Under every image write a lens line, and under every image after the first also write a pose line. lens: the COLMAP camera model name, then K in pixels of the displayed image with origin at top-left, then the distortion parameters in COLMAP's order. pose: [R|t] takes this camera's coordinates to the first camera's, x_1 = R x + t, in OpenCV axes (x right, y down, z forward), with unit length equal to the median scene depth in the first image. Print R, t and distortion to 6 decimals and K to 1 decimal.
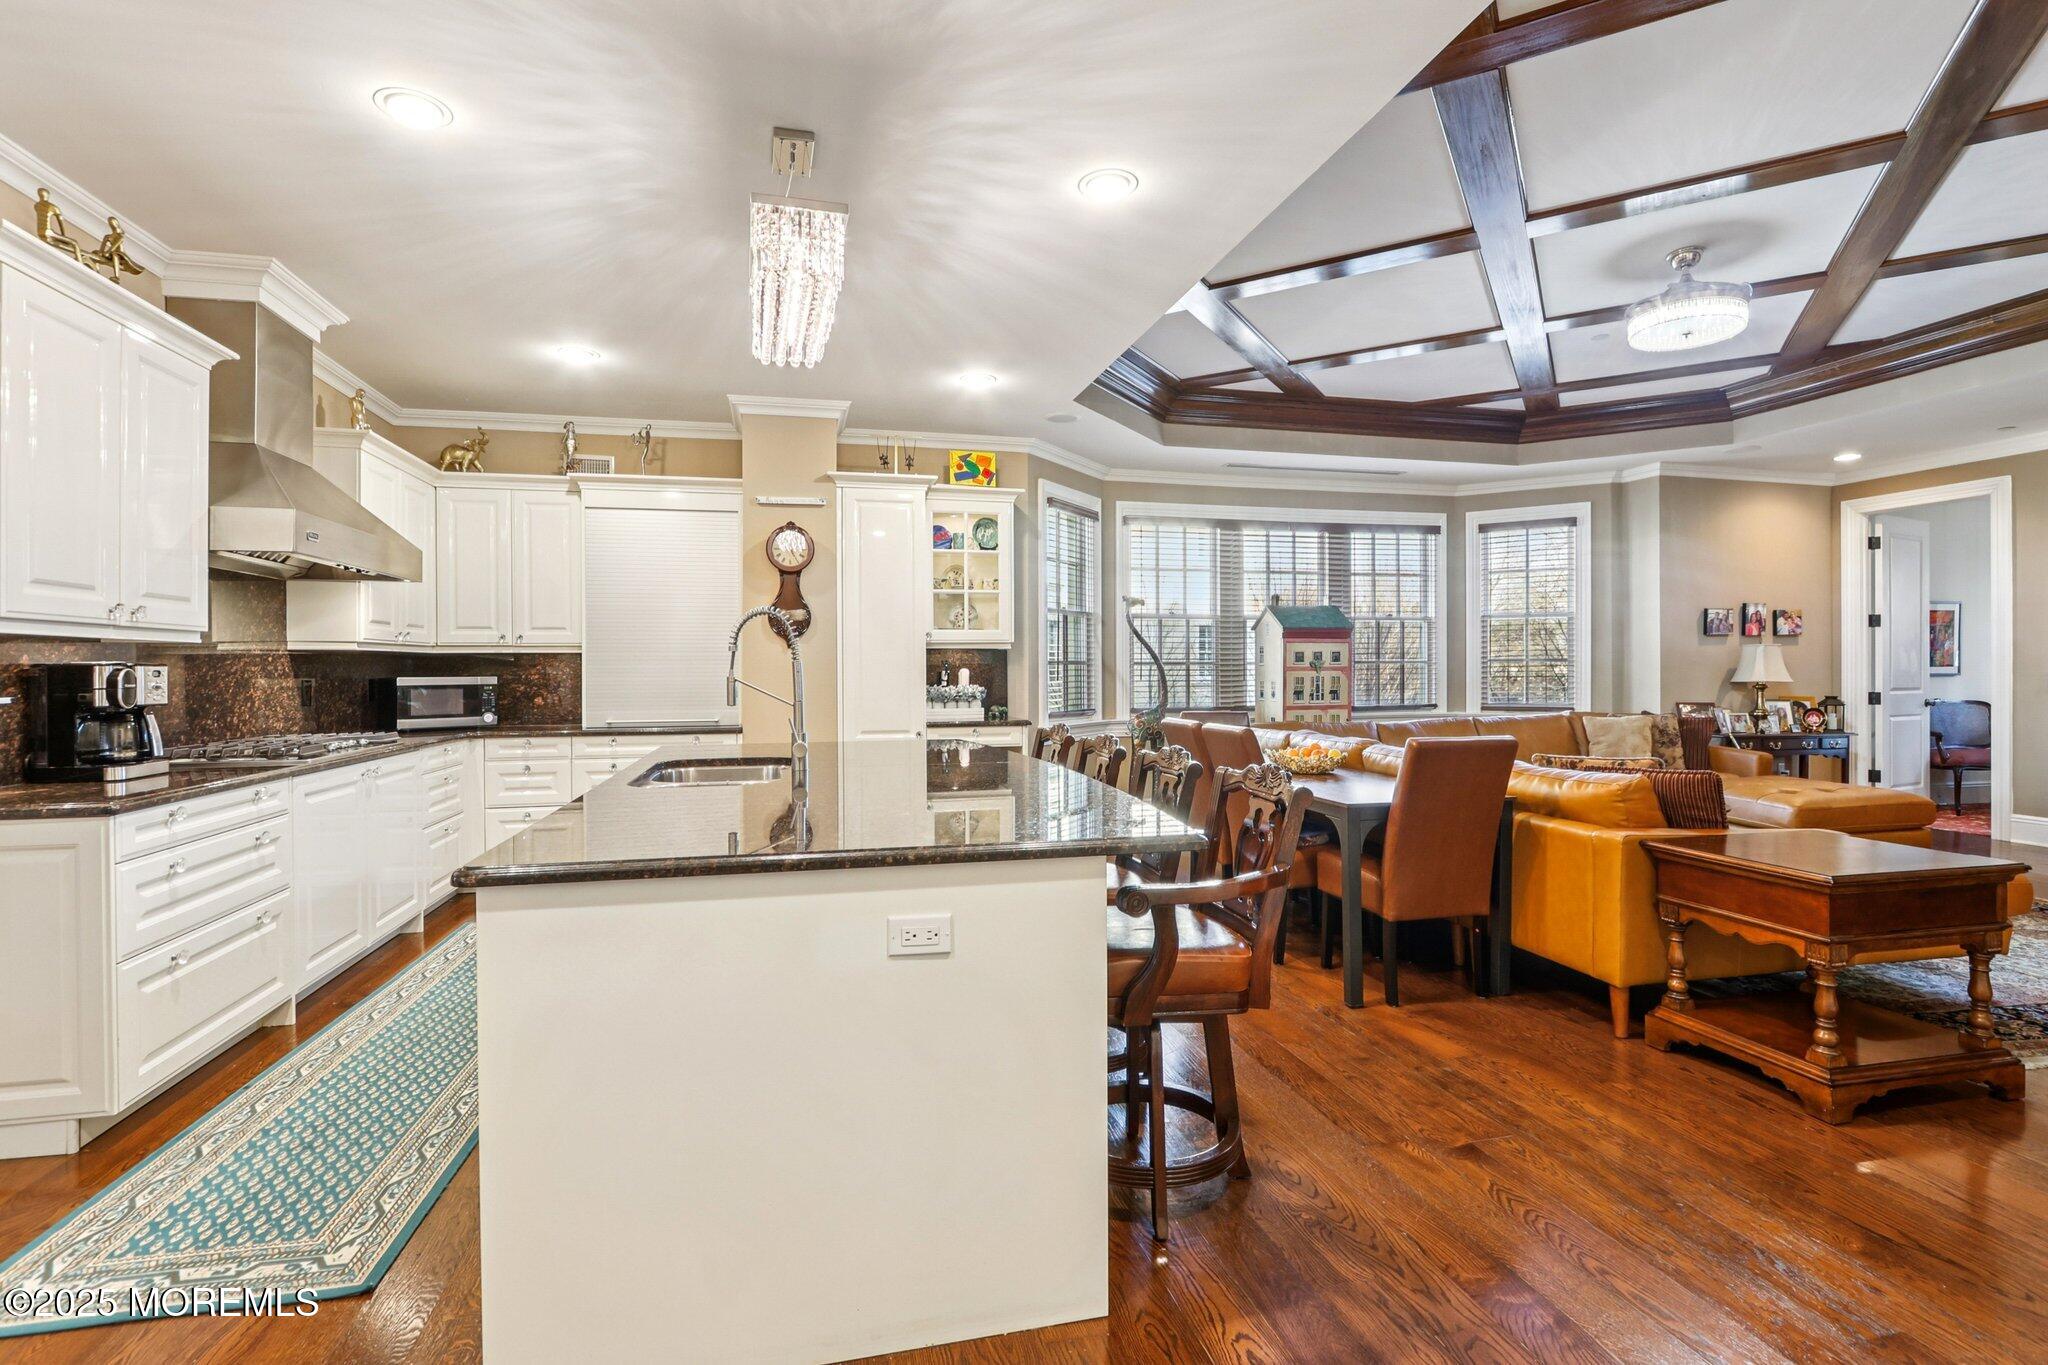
lens RADIAL K [[952.0, 0, 1000.6], [0, 952.0, 671.6], [0, 0, 1]] dist [-0.016130, 0.002535]
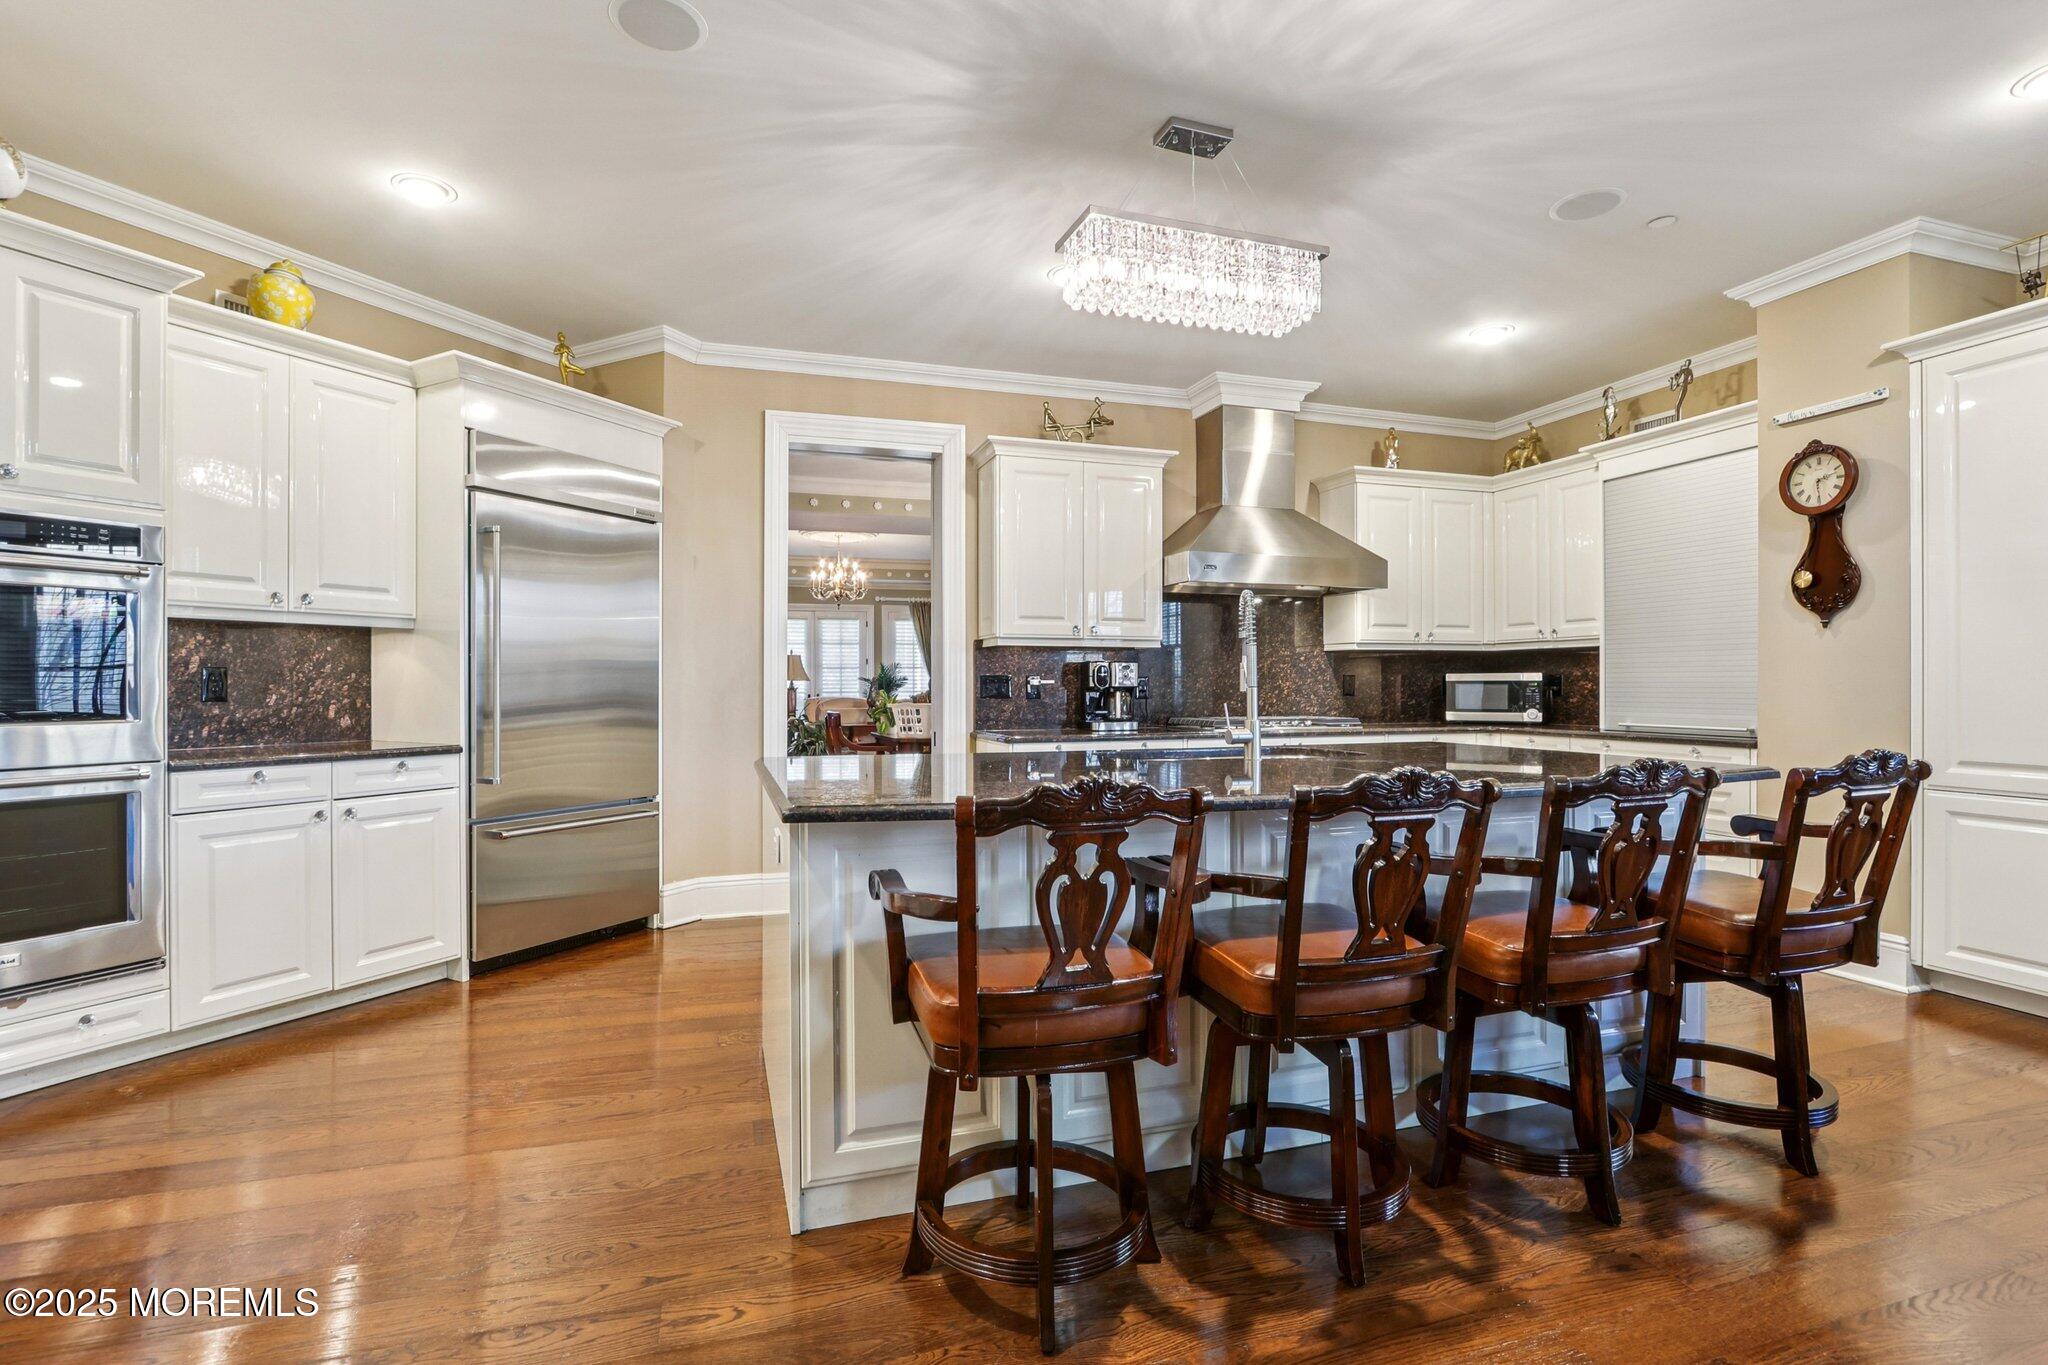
lens RADIAL K [[952.0, 0, 1025.8], [0, 952.0, 676.4], [0, 0, 1]] dist [-0.016130, 0.002535]
pose [[0.087740, -0.002724, -0.996140, 0.373480], [-0.002402, 0.999993, -0.002946, 0.012411], [0.996140, 0.002651, 0.087733, 0.362907]]
